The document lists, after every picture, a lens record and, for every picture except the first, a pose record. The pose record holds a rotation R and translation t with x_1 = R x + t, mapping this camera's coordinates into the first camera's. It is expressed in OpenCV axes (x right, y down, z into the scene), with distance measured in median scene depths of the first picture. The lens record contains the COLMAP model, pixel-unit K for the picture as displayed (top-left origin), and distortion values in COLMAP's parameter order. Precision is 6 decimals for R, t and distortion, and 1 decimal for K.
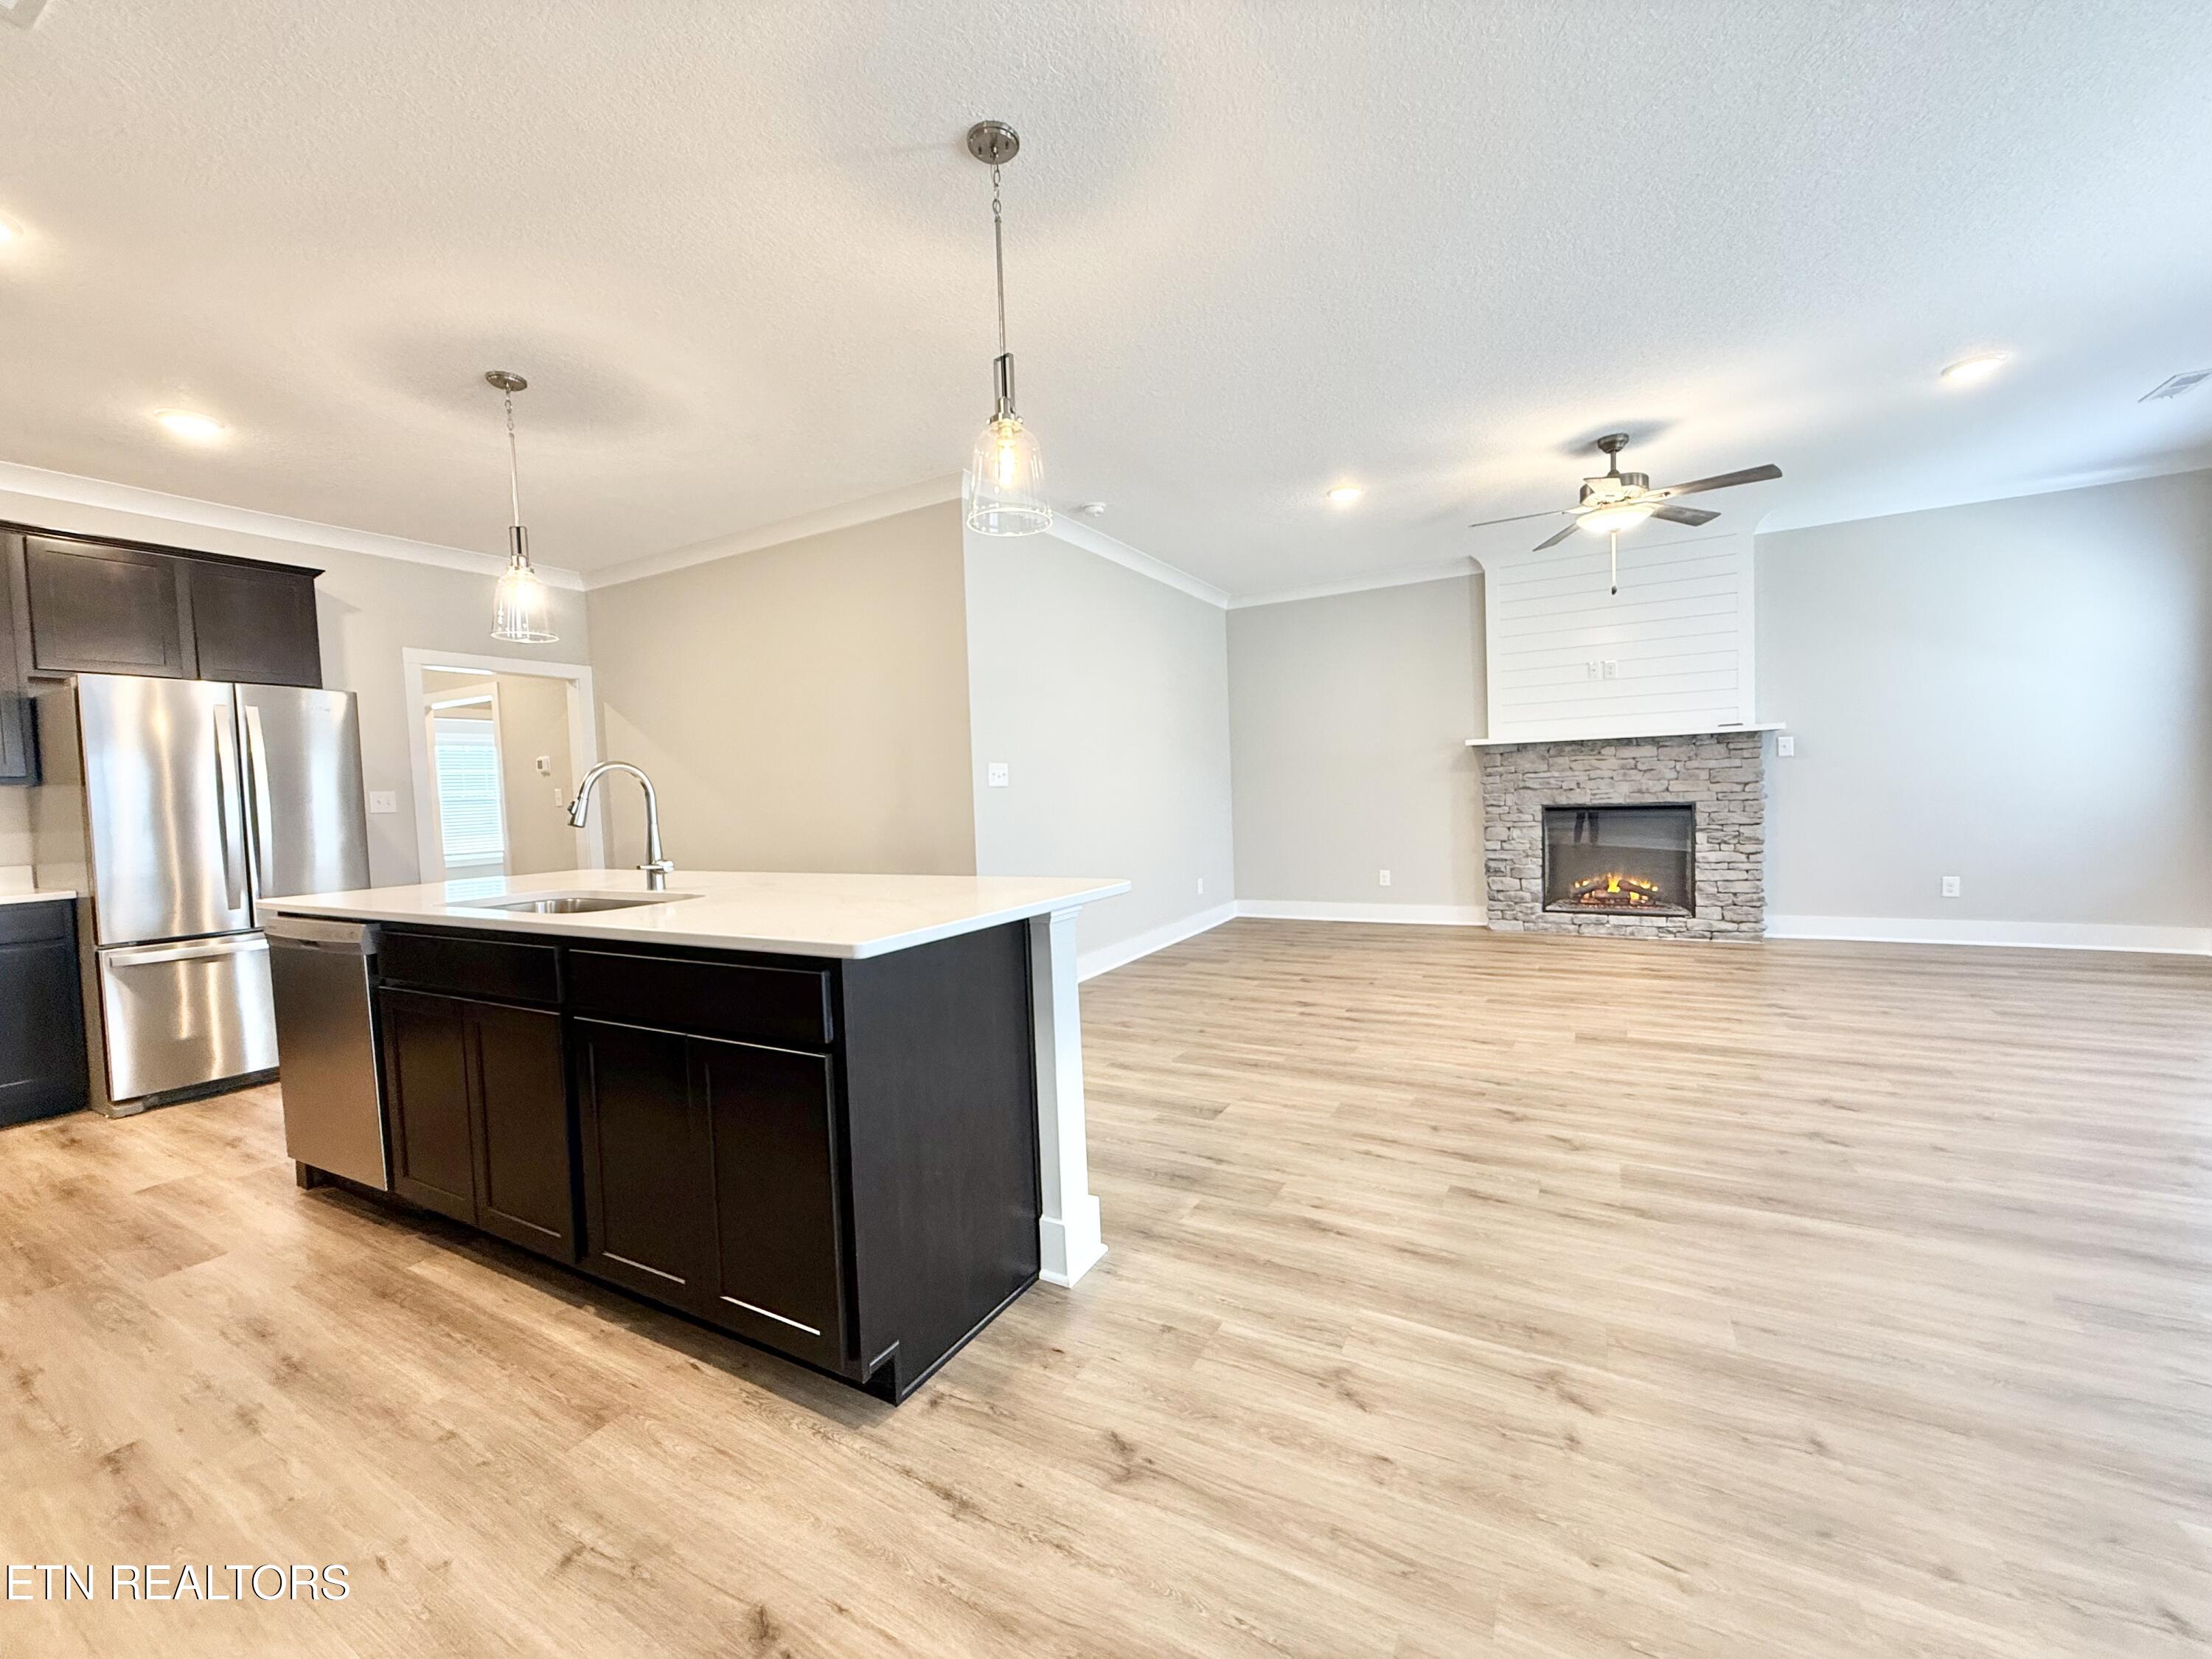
lens RADIAL K [[884.9, 0, 1095.3], [0, 884.9, 828.6], [0, 0, 1]] dist [-0.000825, 0.000802]
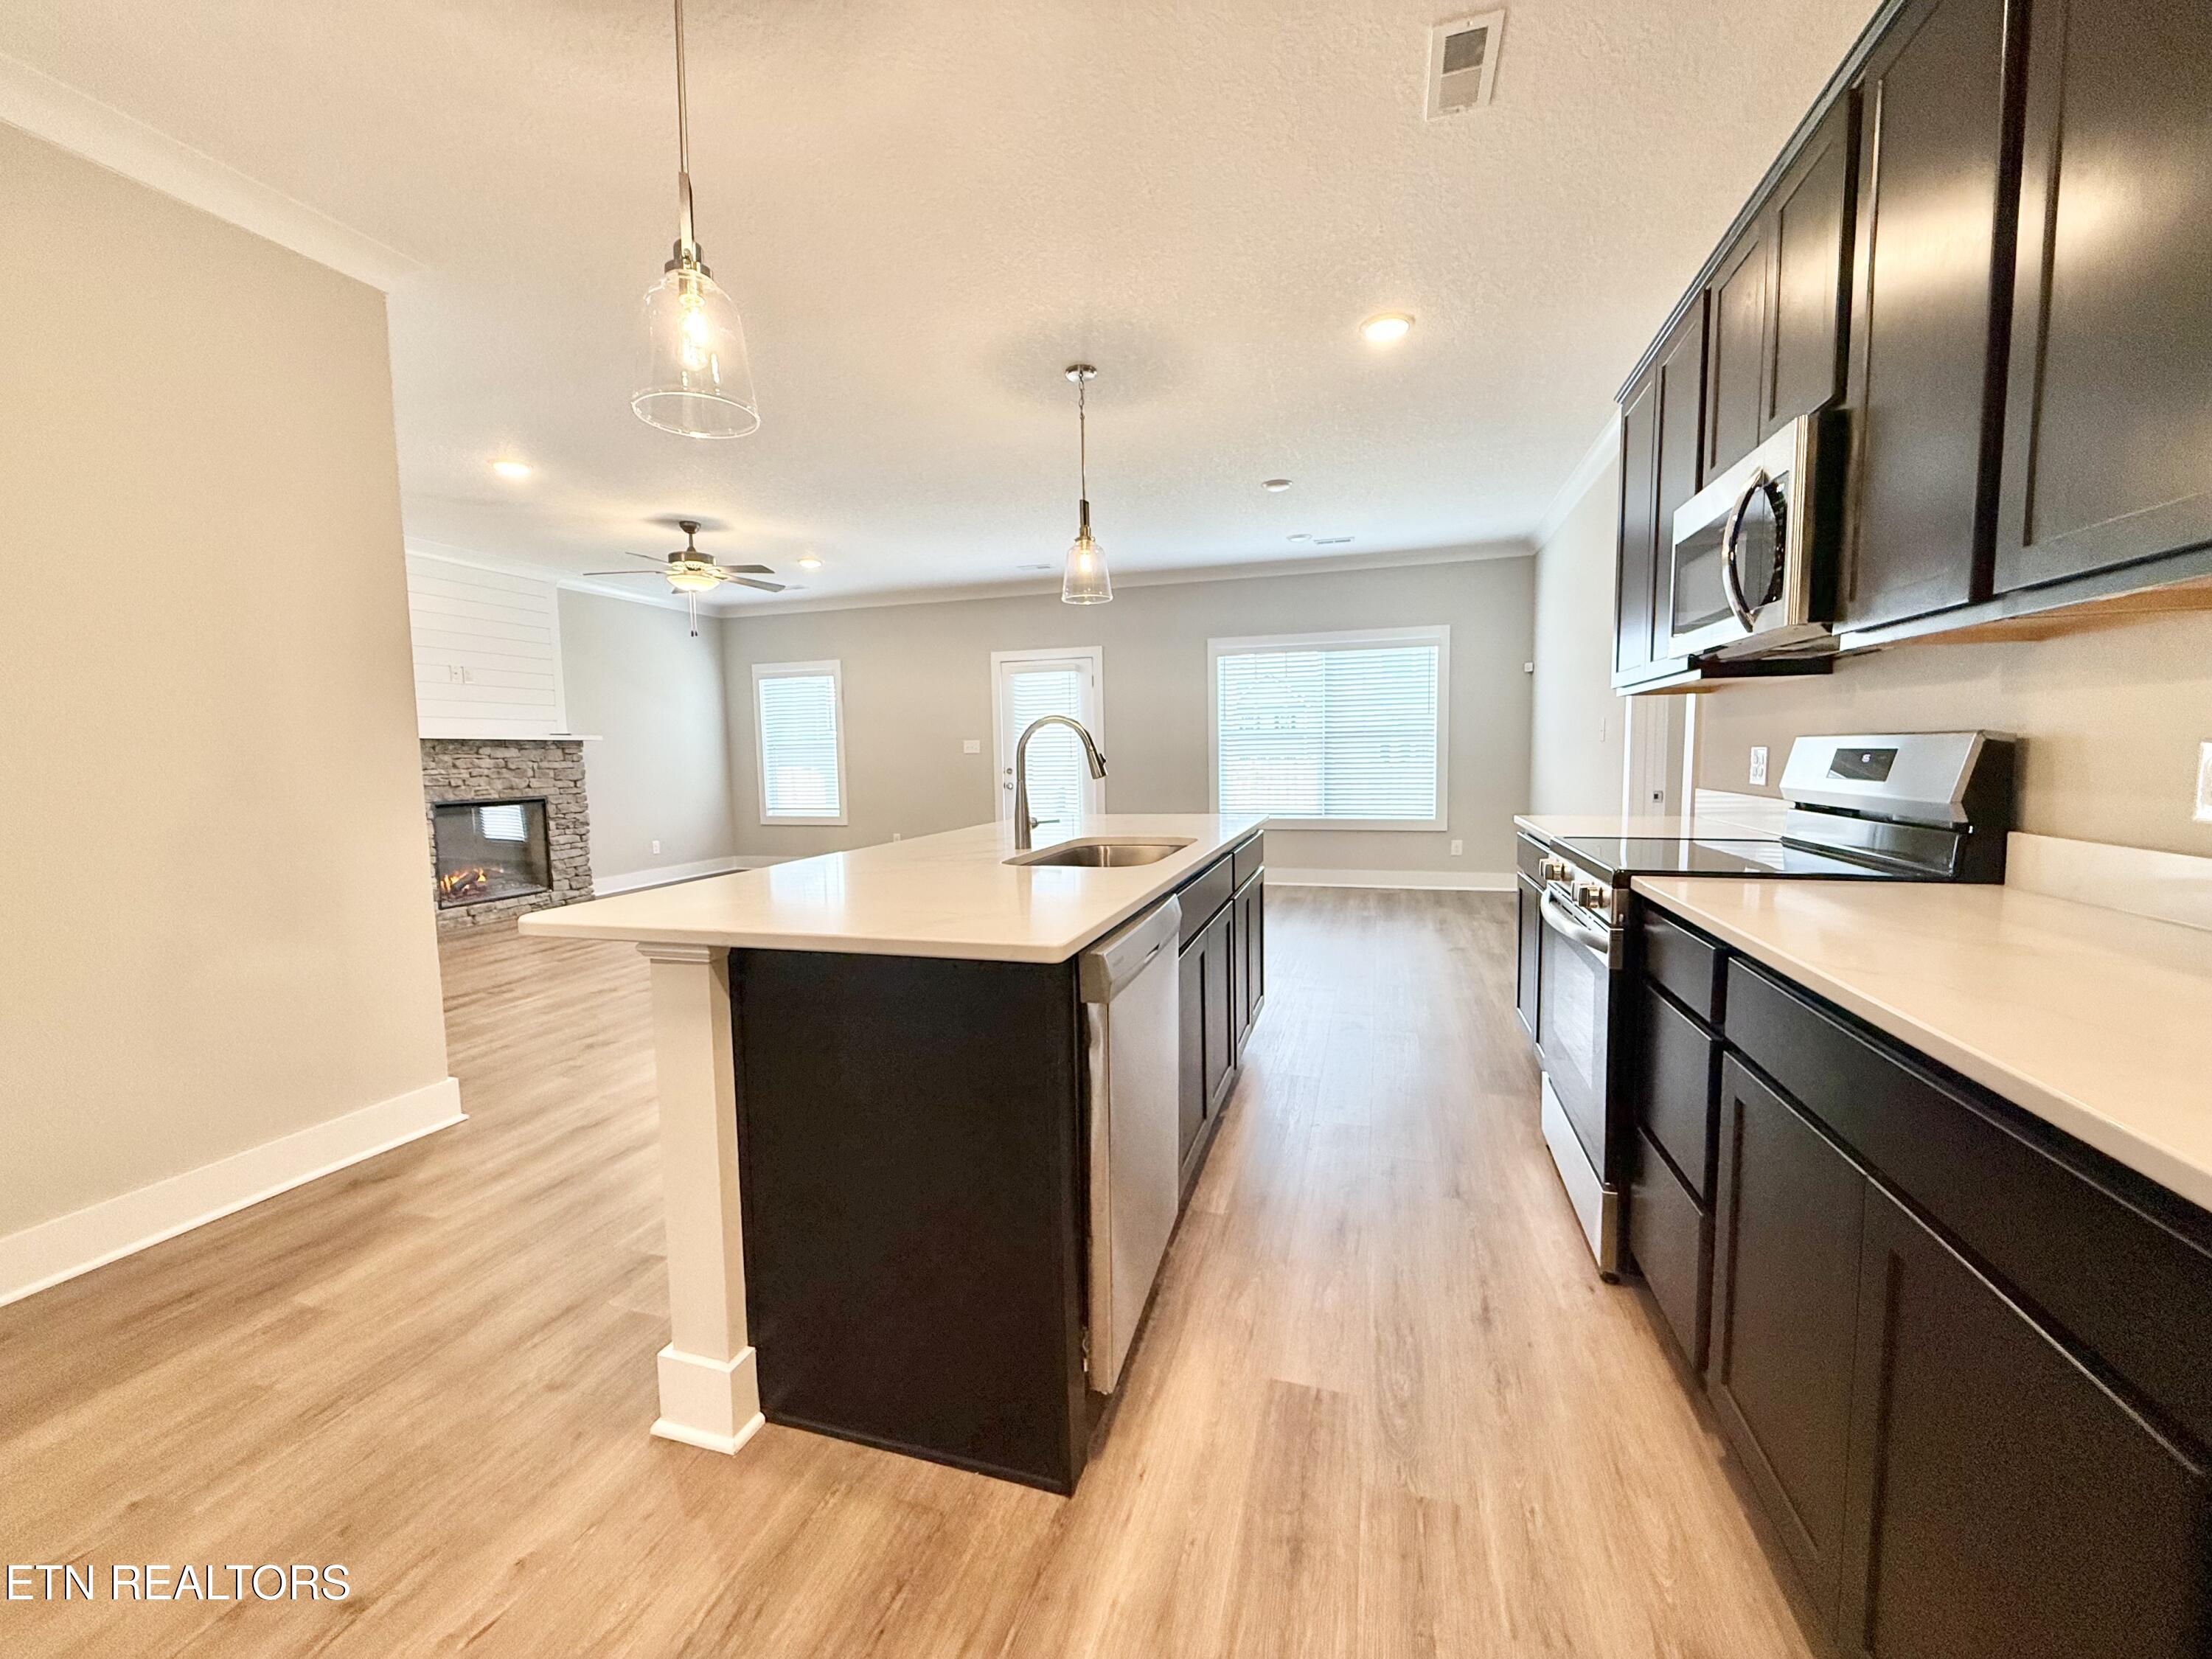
lens RADIAL K [[884.9, 0, 1099.1], [0, 884.9, 824.6], [0, 0, 1]] dist [-0.000825, 0.000802]
pose [[-0.207994, -0.037574, 0.977408, -0.876743], [0.071475, 0.996007, 0.053499, -0.002043], [-0.975515, 0.080987, -0.204478, 0.670613]]
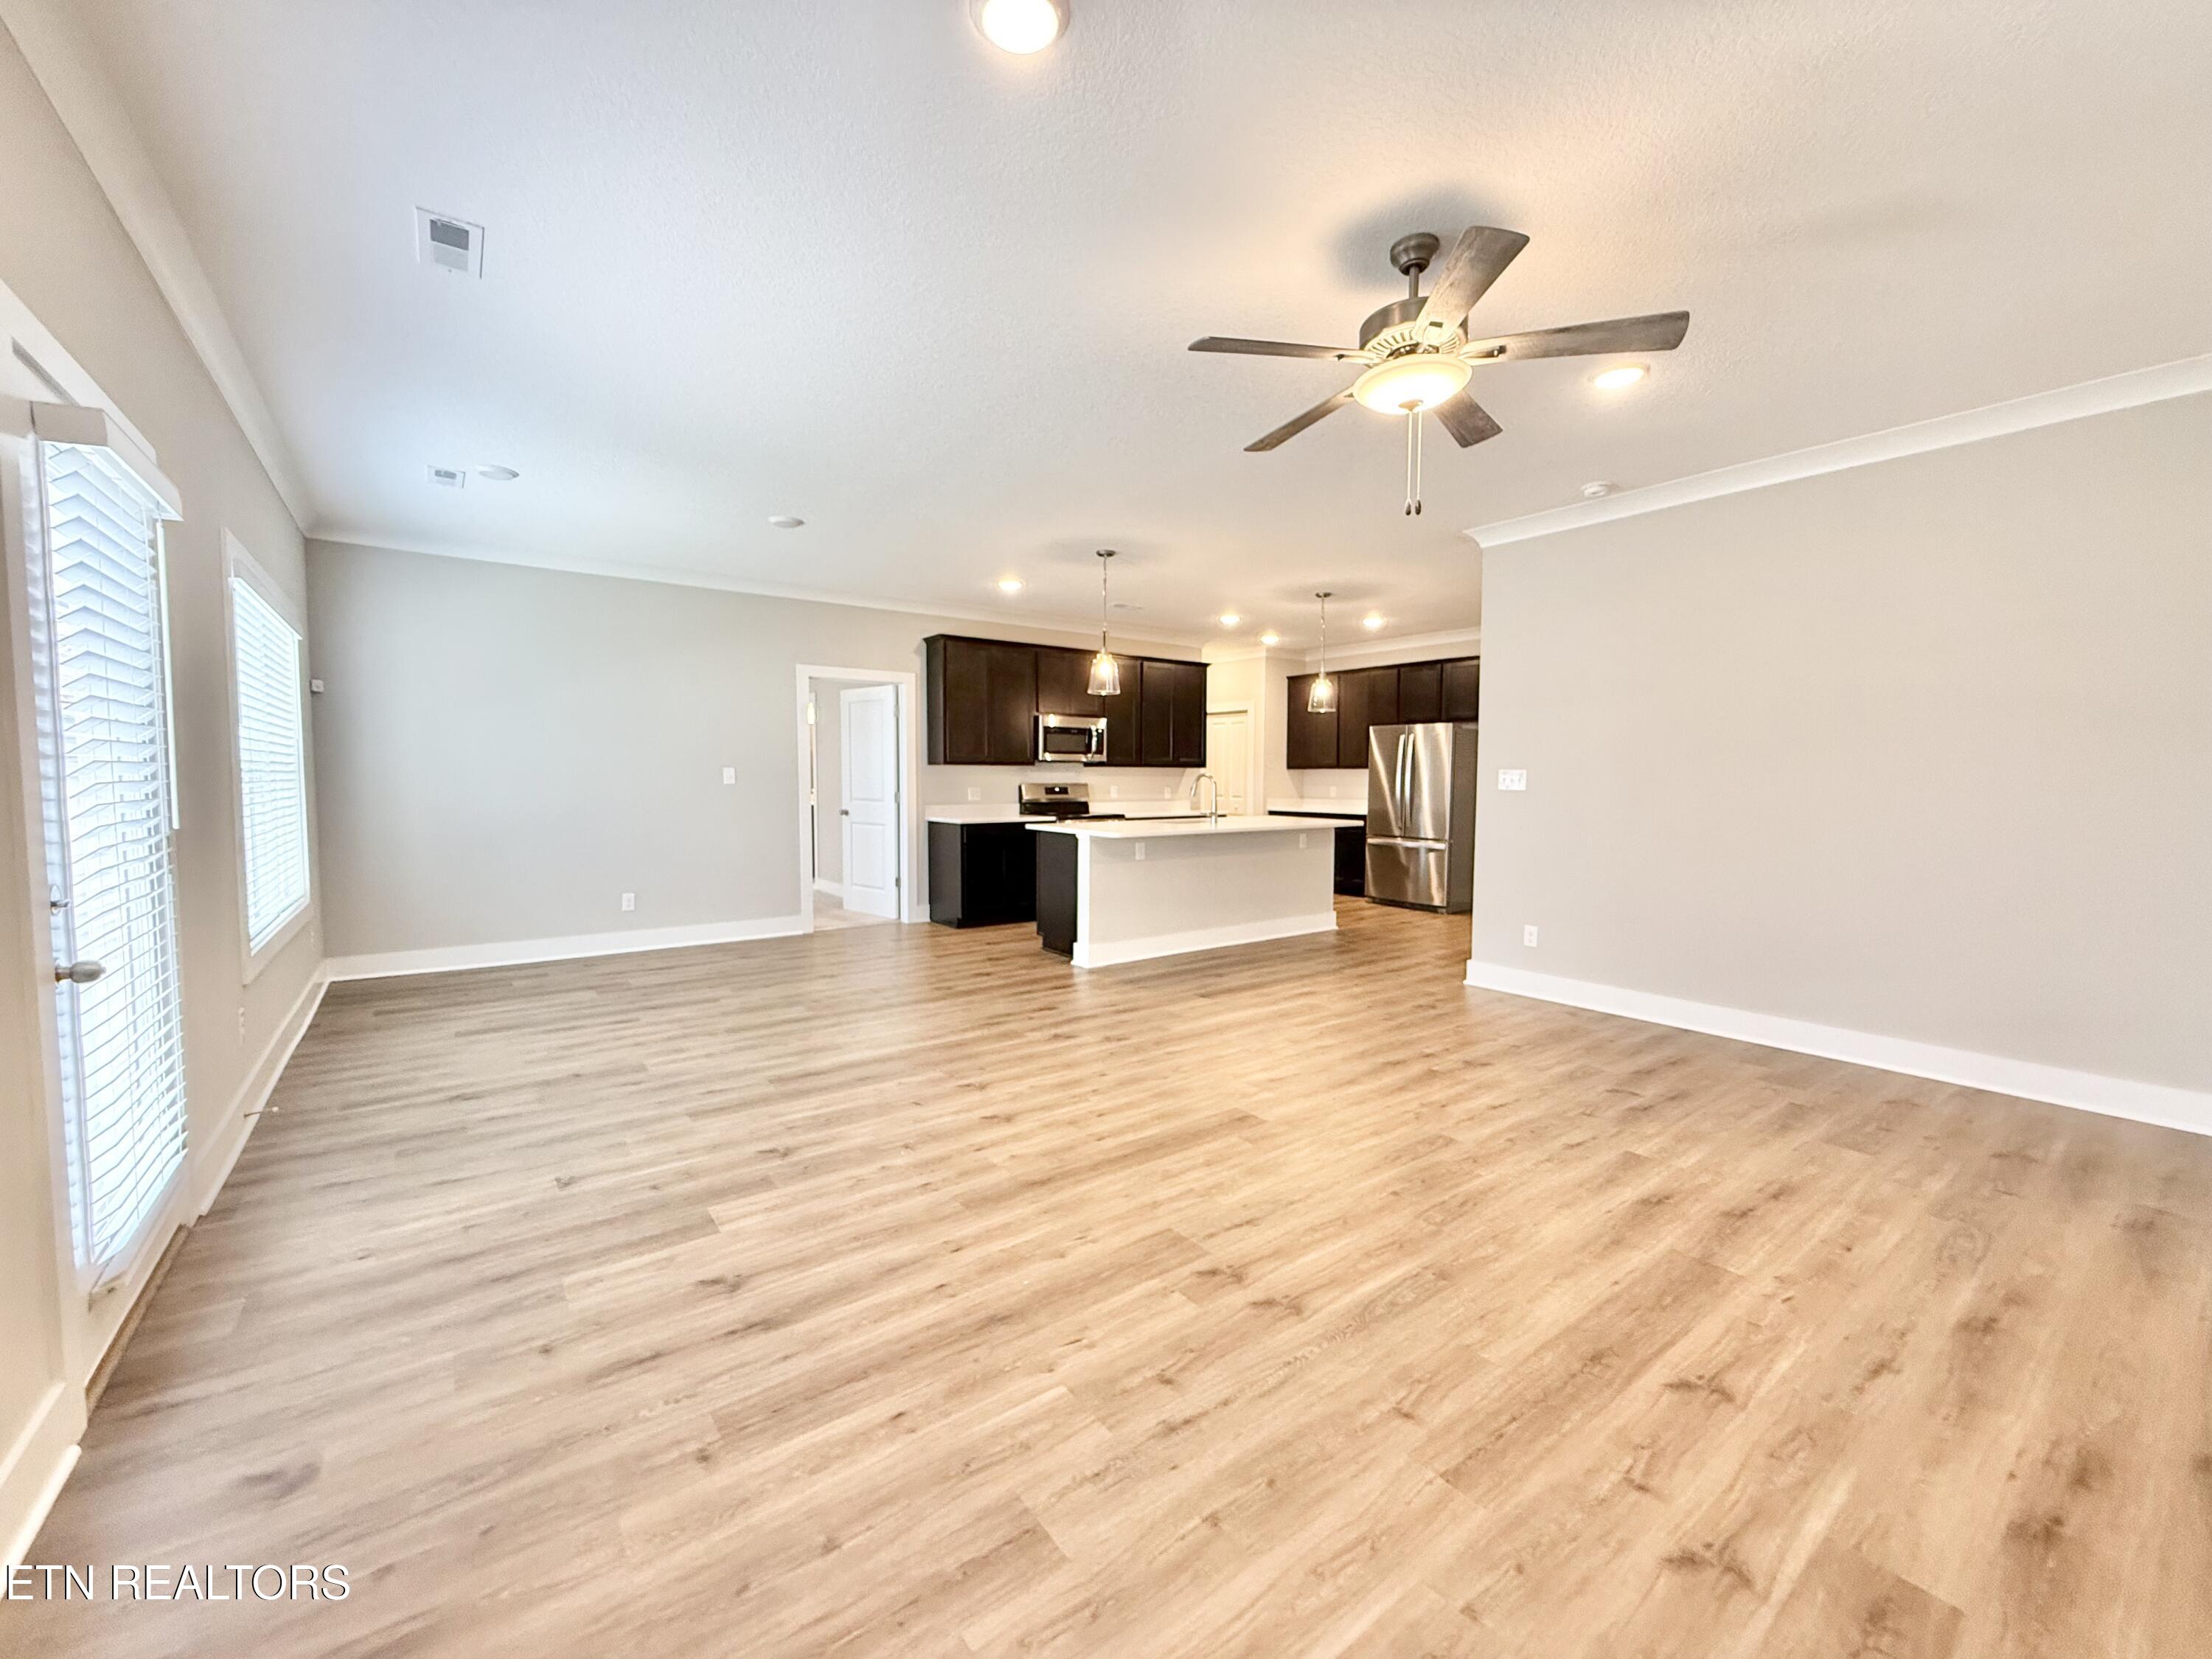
lens RADIAL K [[884.9, 0, 1099.0], [0, 884.9, 840.8], [0, 0, 1]] dist [-0.000825, 0.000802]
pose [[-0.403807, 0.104027, -0.908910, 1.173318], [-0.028947, 0.991564, 0.126347, -0.115703], [0.914386, 0.077330, -0.397389, 1.021349]]
